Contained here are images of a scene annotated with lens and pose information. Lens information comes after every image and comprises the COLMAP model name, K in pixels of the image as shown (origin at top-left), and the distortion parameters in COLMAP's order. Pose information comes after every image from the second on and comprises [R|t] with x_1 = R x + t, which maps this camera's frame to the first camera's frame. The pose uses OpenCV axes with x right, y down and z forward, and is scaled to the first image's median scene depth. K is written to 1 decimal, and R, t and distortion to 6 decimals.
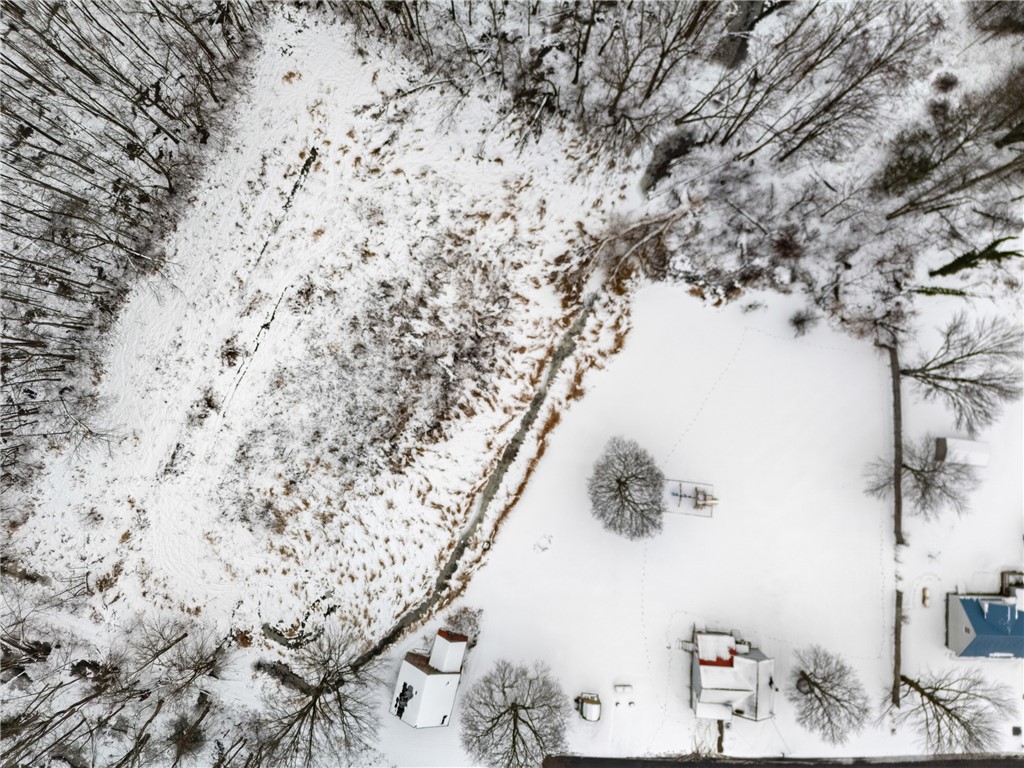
lens RADIAL K [[753.3, 0, 514.4], [0, 753.3, 381.0], [0, 0, 1]] dist [0.081216, -0.067022]
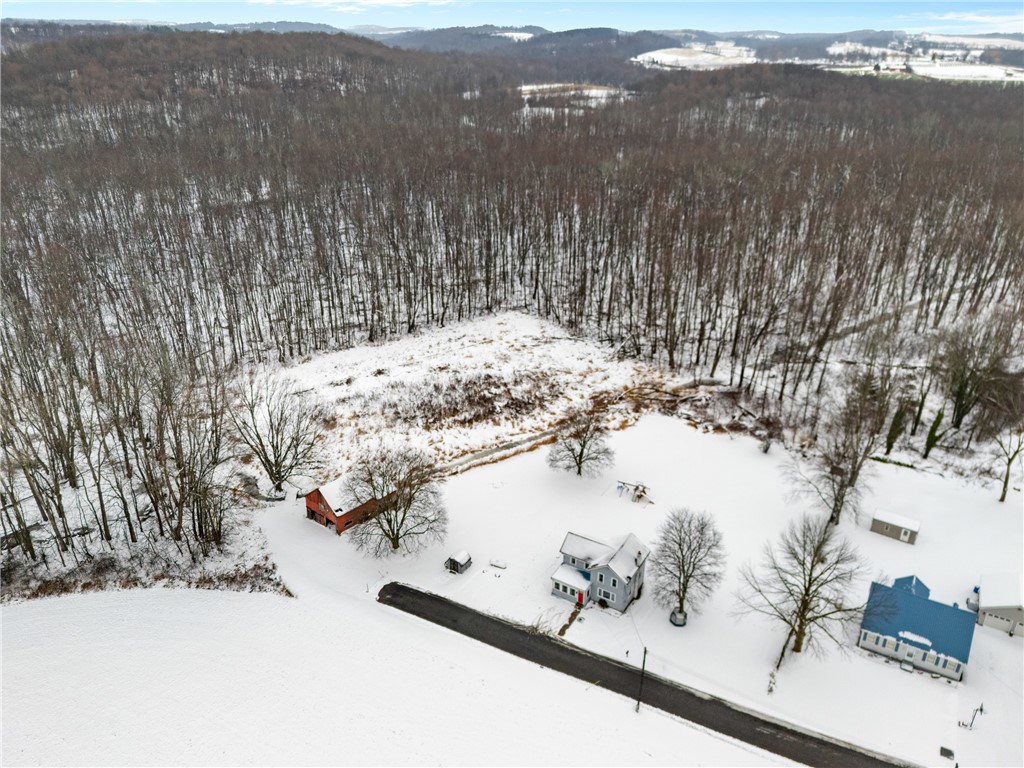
lens RADIAL K [[753.3, 0, 514.4], [0, 753.3, 381.0], [0, 0, 1]] dist [0.081216, -0.067022]
pose [[0.883234, 0.187878, -0.429652, 0.520881], [-0.468386, 0.397719, -0.788945, 1.038079], [0.022656, 0.898065, 0.439278, 0.351931]]
